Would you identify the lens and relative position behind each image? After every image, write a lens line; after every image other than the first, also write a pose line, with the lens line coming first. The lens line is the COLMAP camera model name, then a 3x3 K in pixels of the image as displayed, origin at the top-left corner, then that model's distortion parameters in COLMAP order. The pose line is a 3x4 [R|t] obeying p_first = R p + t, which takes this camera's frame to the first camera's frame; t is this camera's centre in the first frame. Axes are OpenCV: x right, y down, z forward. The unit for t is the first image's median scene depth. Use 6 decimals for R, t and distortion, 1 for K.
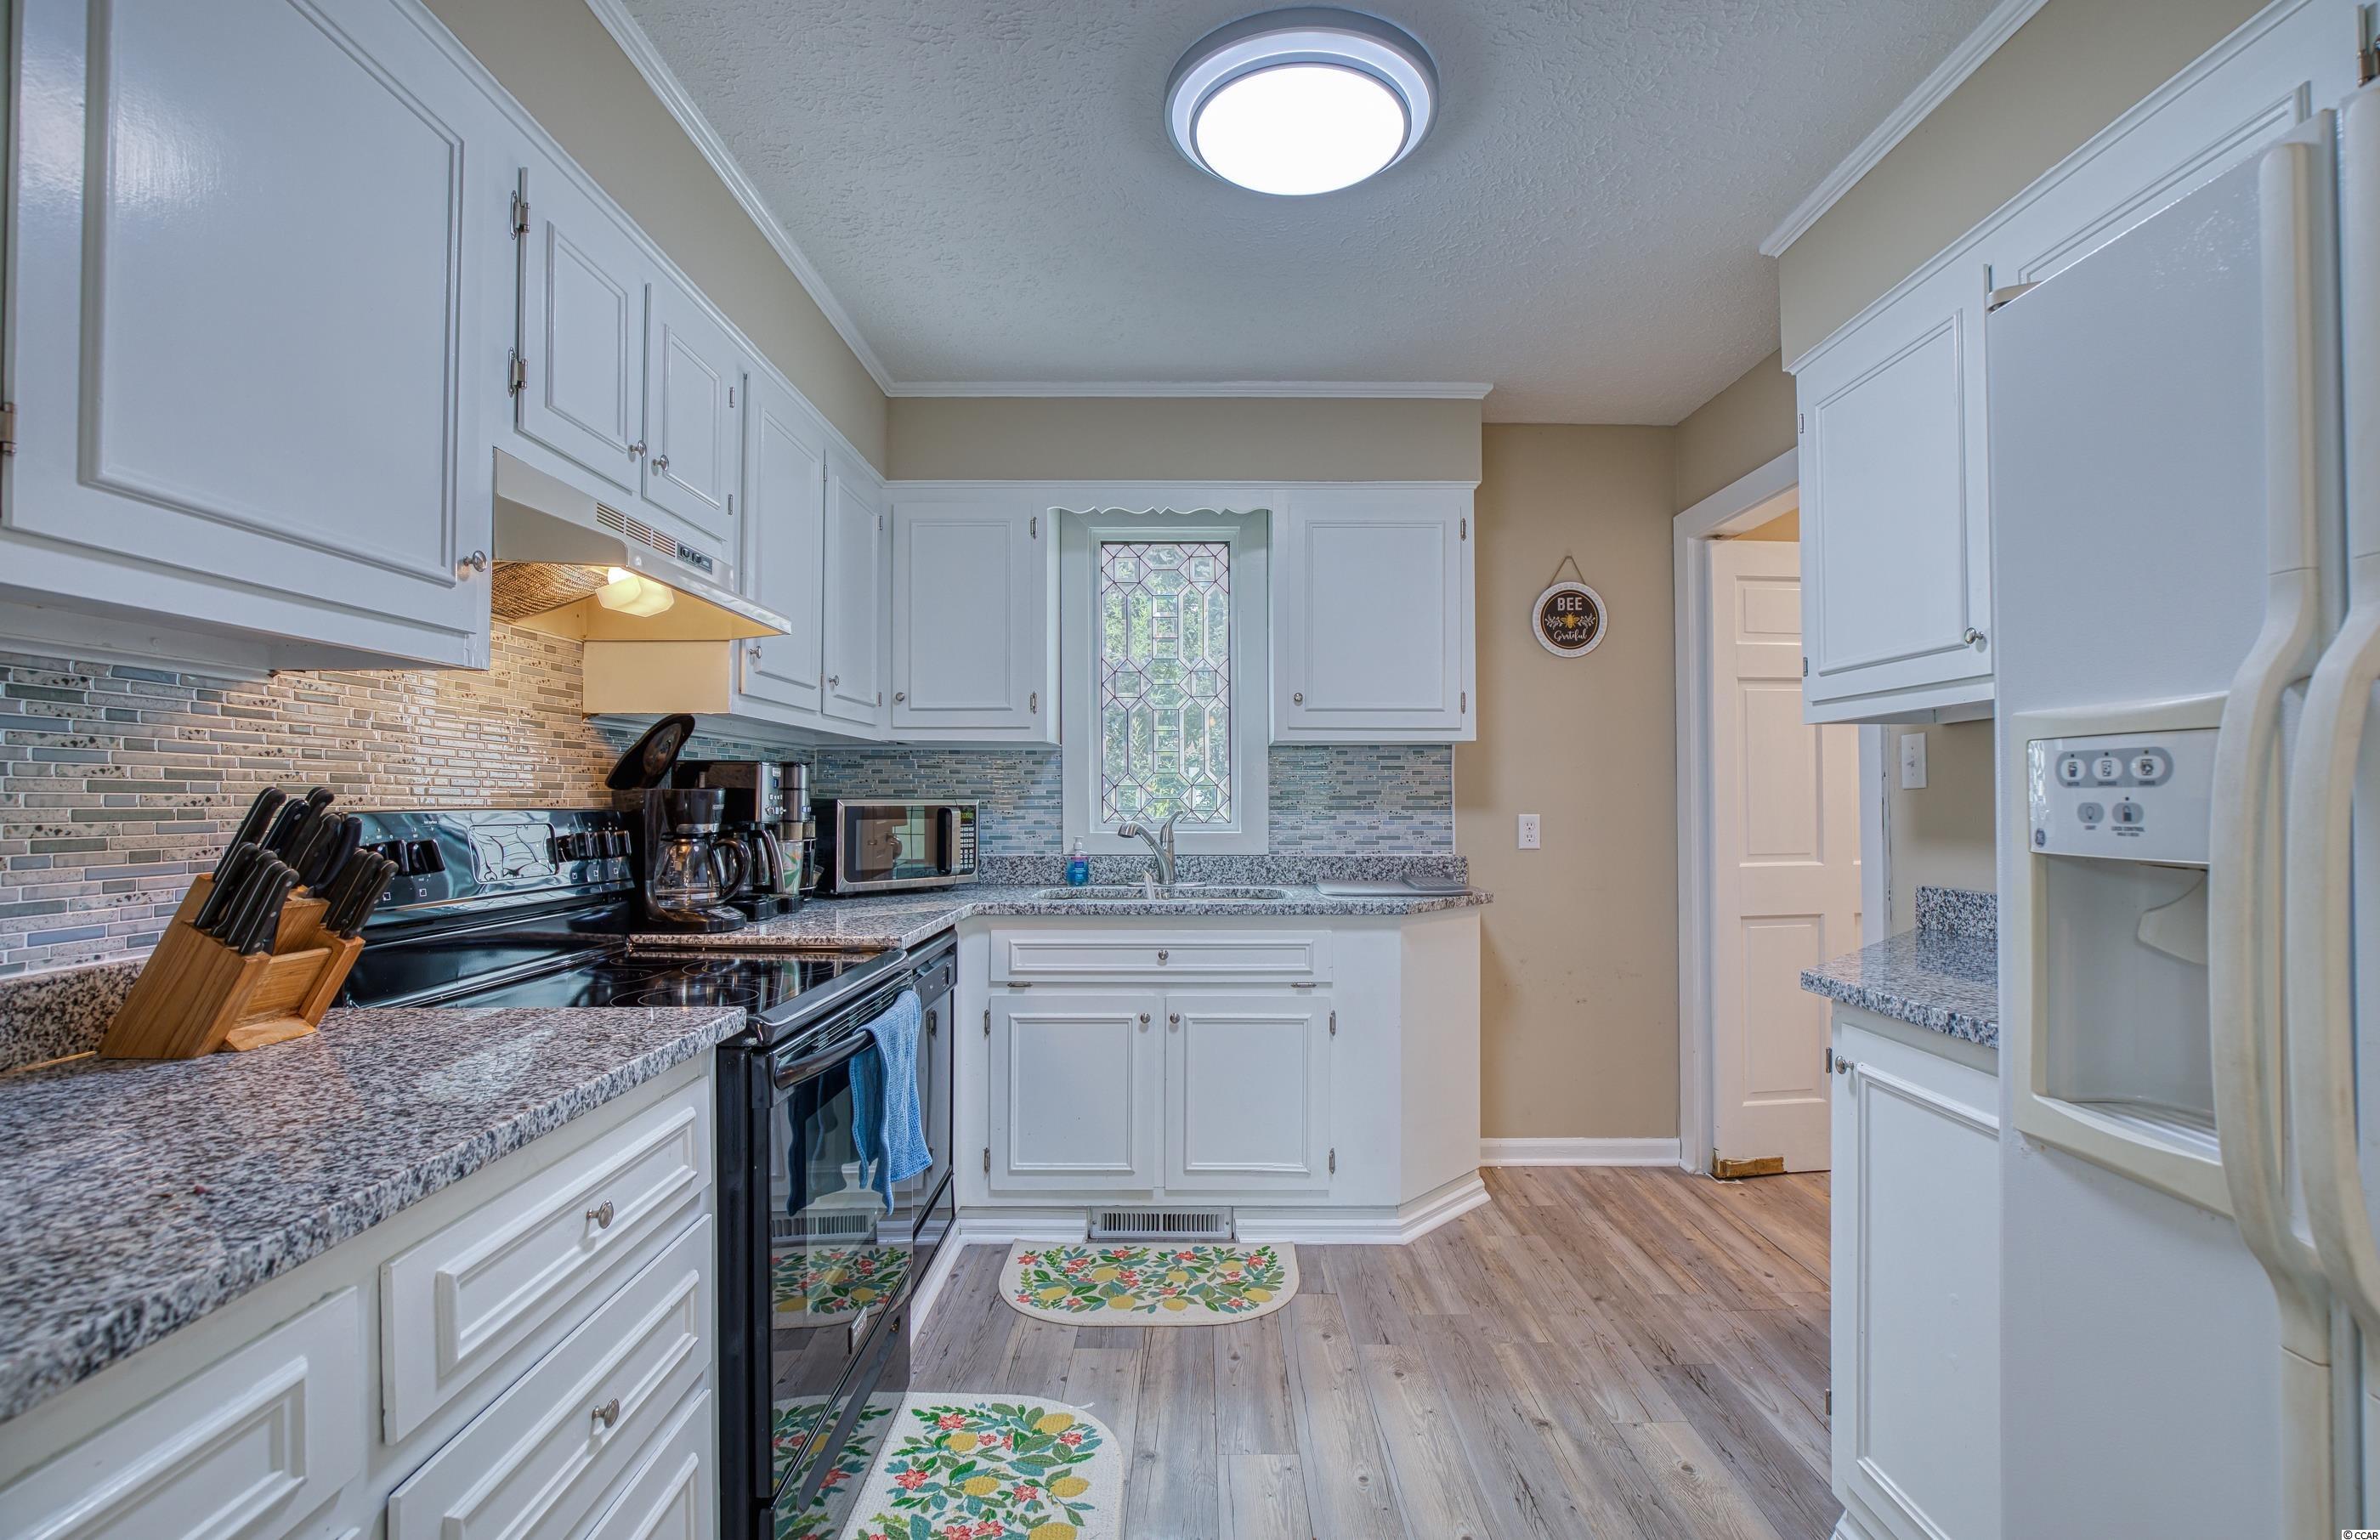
lens RADIAL K [[1083.2, 0, 1204.9], [0, 1083.2, 779.4], [0, 0, 1]] dist [-0.028672, 0.006516]
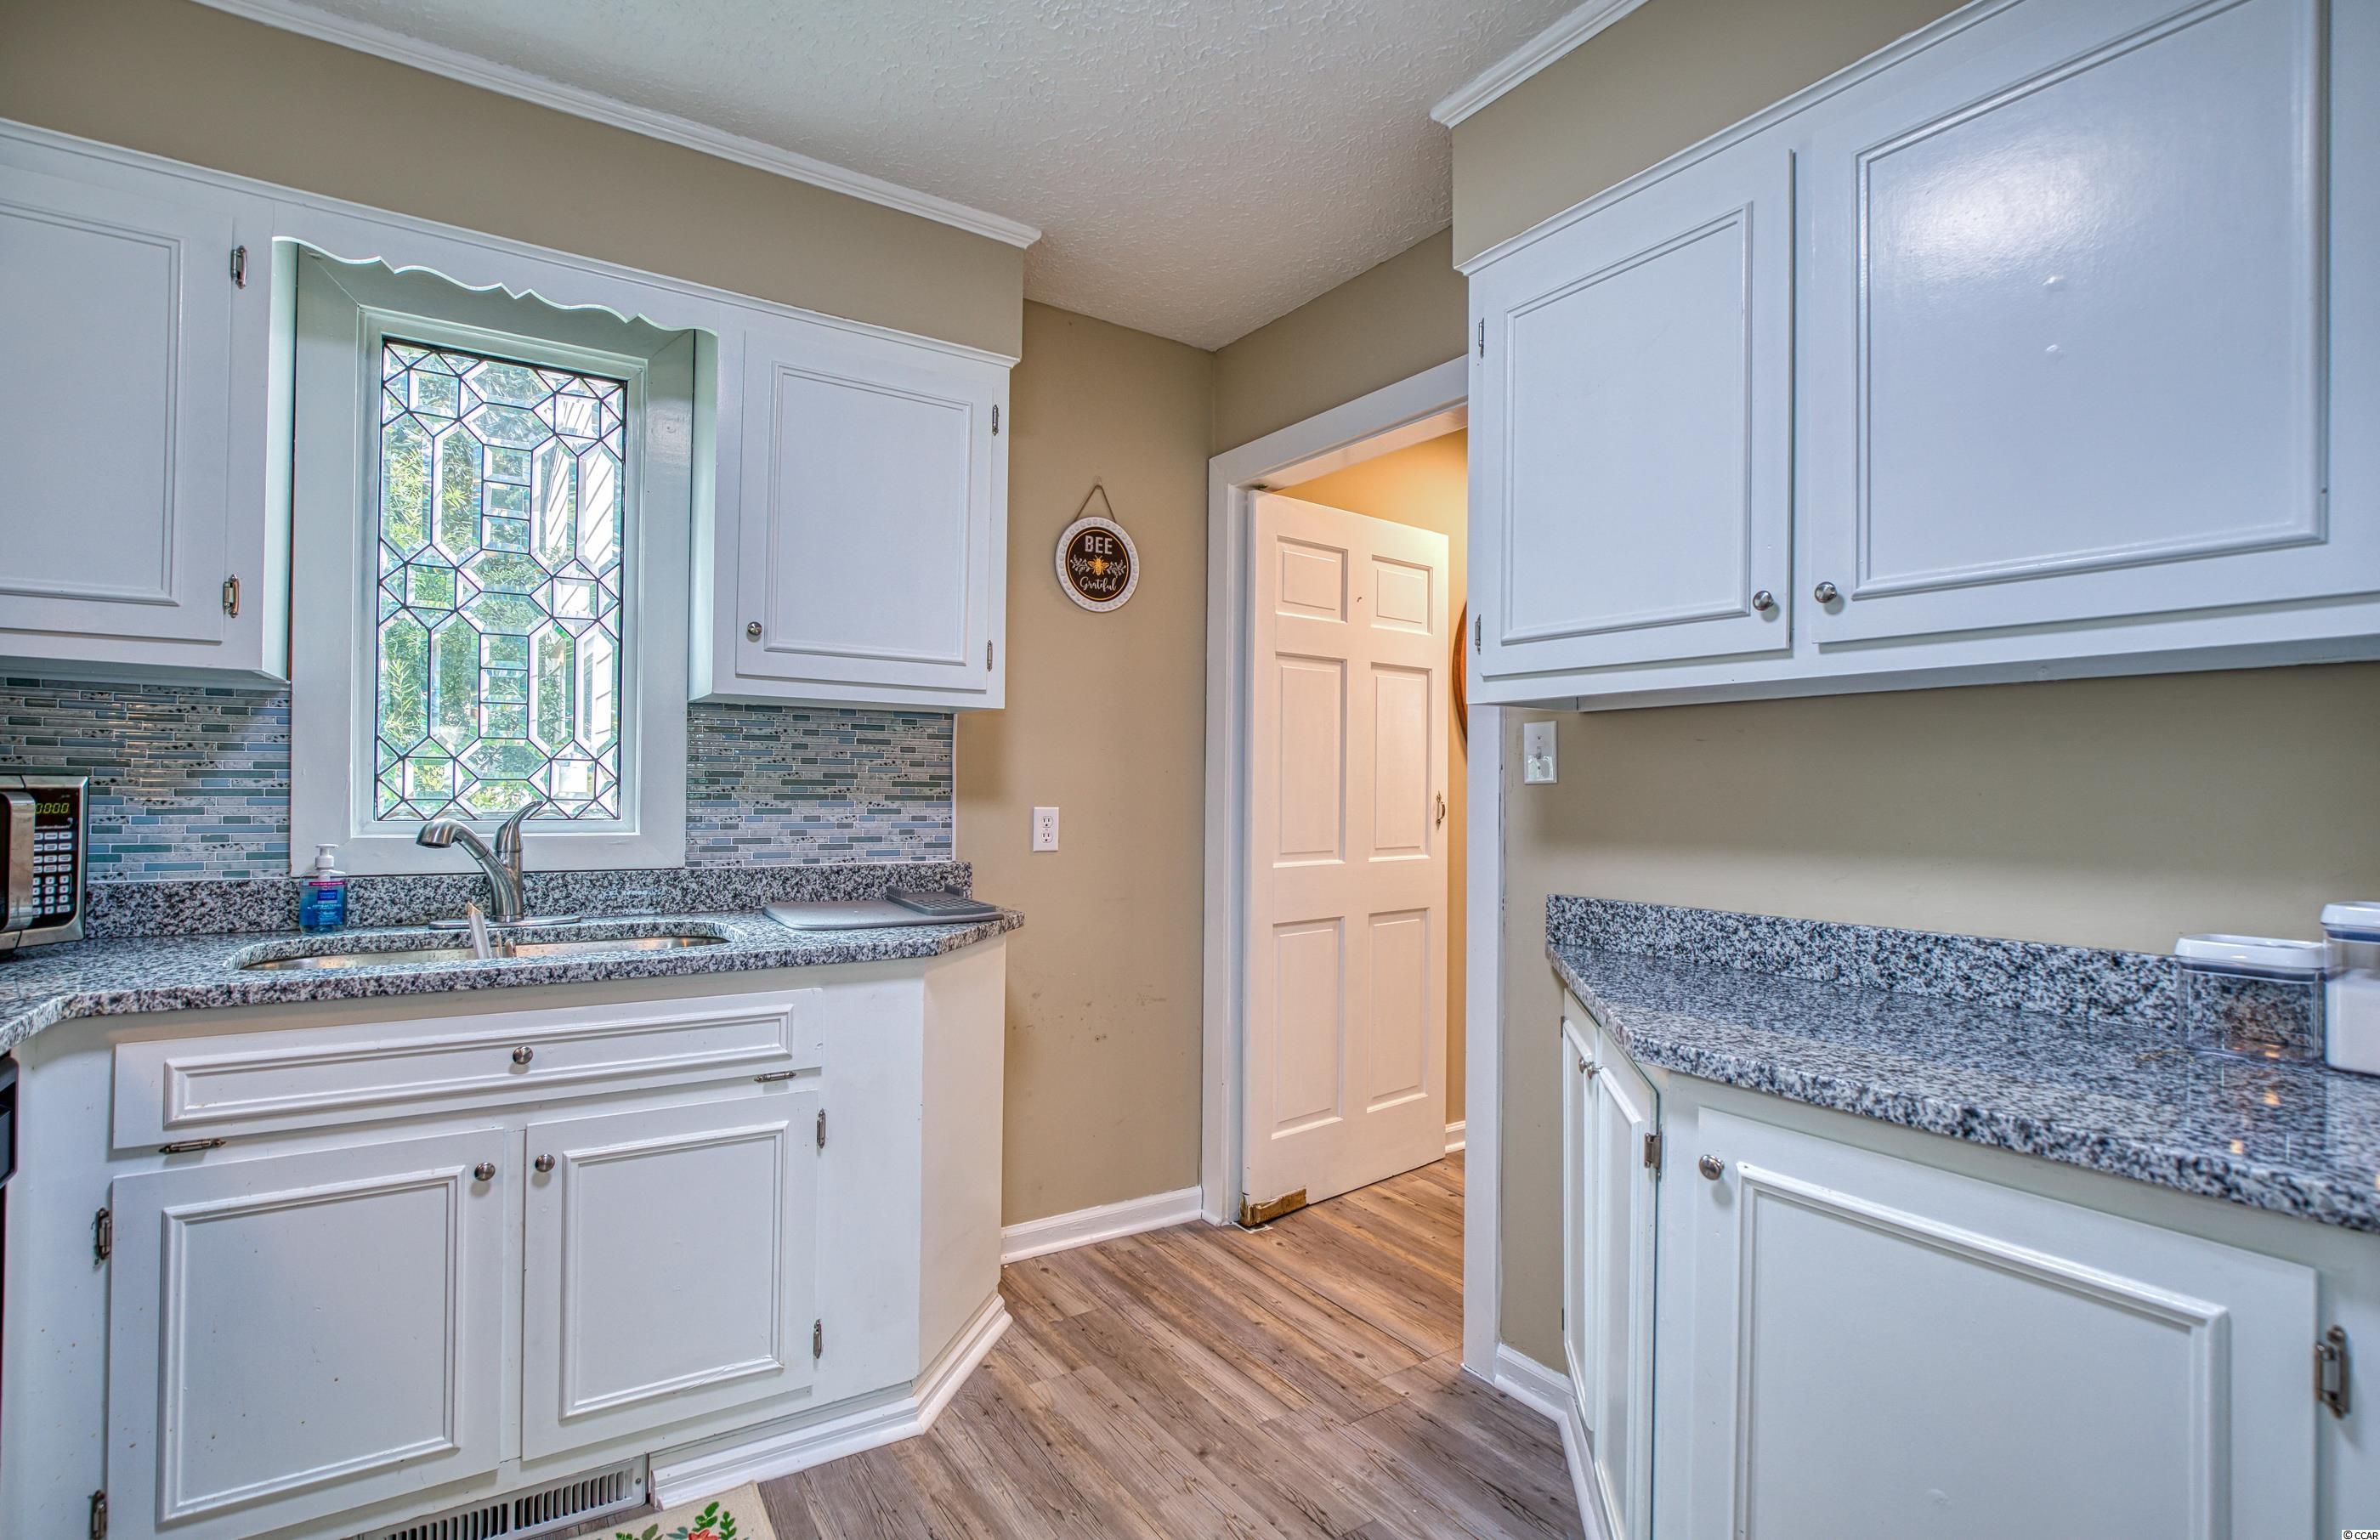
lens RADIAL K [[1118.6, 0, 1205.7], [0, 1118.6, 778.6], [0, 0, 1]] dist [-0.027196, 0.007567]
pose [[0.833654, 0.016074, 0.552053, -0.061630], [-0.024449, 0.999671, 0.007814, 0.003062], [-0.551745, -0.020012, 0.833772, 0.314563]]
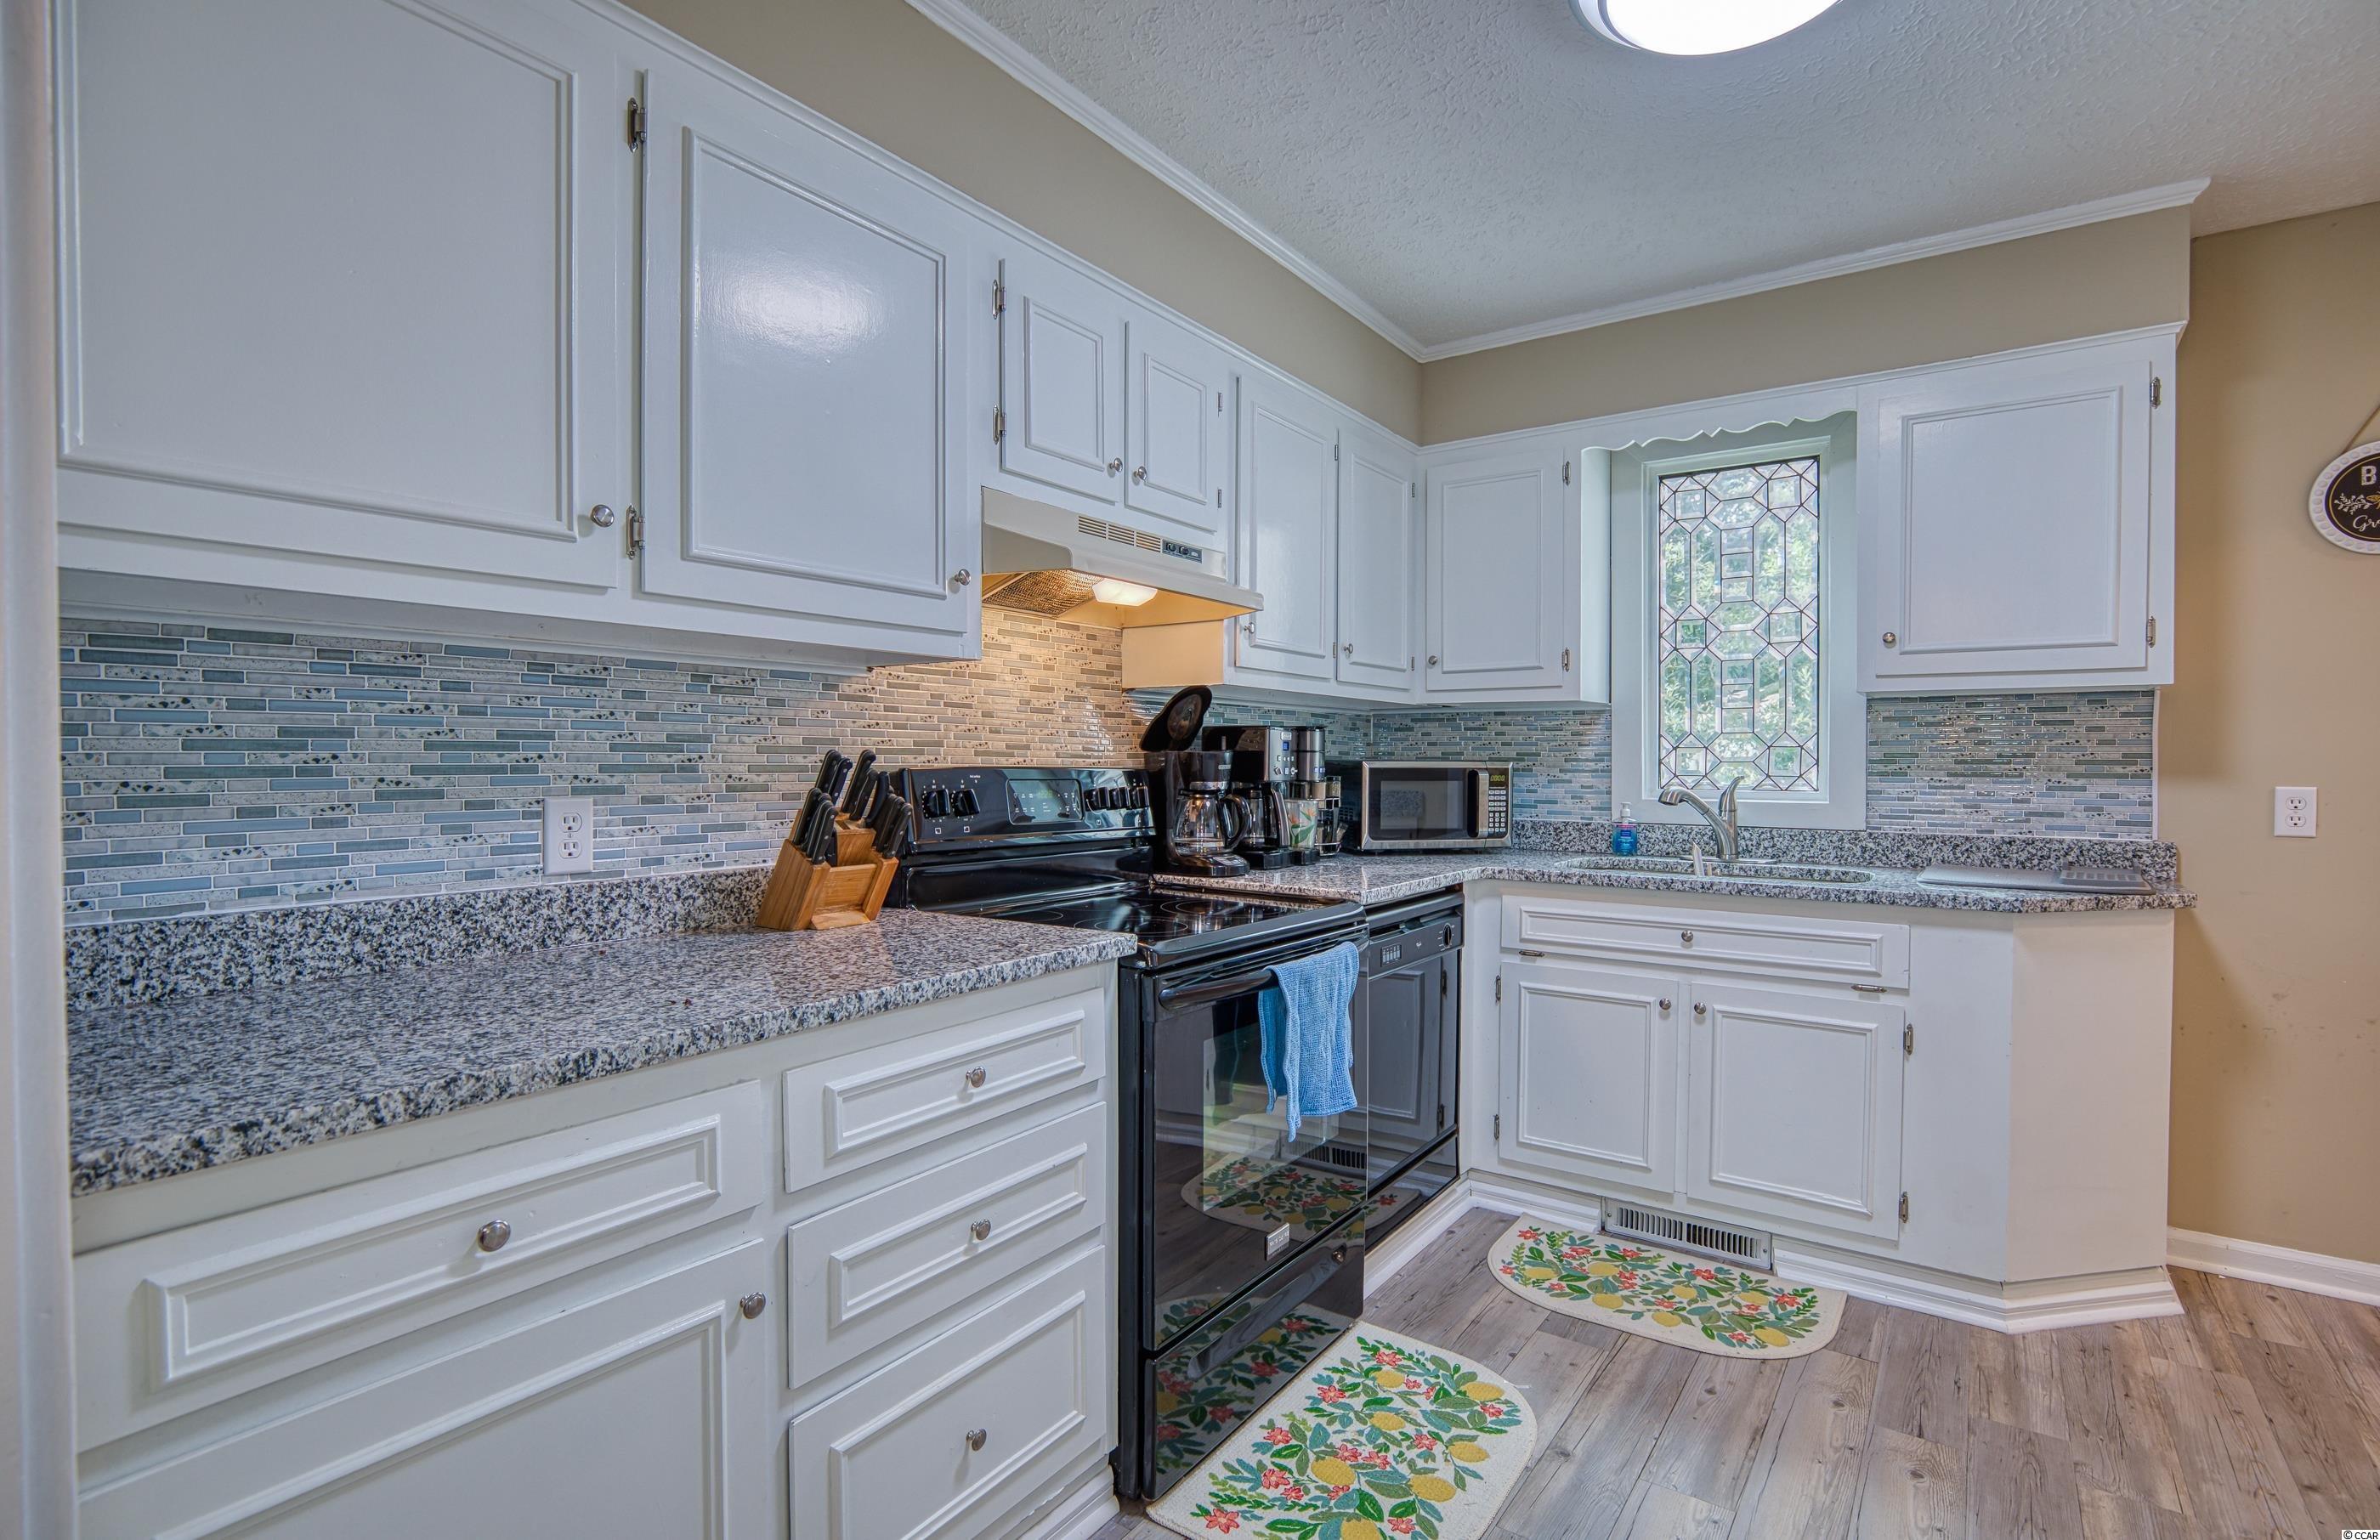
lens RADIAL K [[1118.6, 0, 1205.7], [0, 1118.6, 778.6], [0, 0, 1]] dist [-0.027196, 0.007567]
pose [[0.814938, 0.012663, -0.579409, 0.165771], [0.006410, 0.999503, 0.030859, 0.000944], [0.579512, -0.028862, 0.814452, 0.023687]]
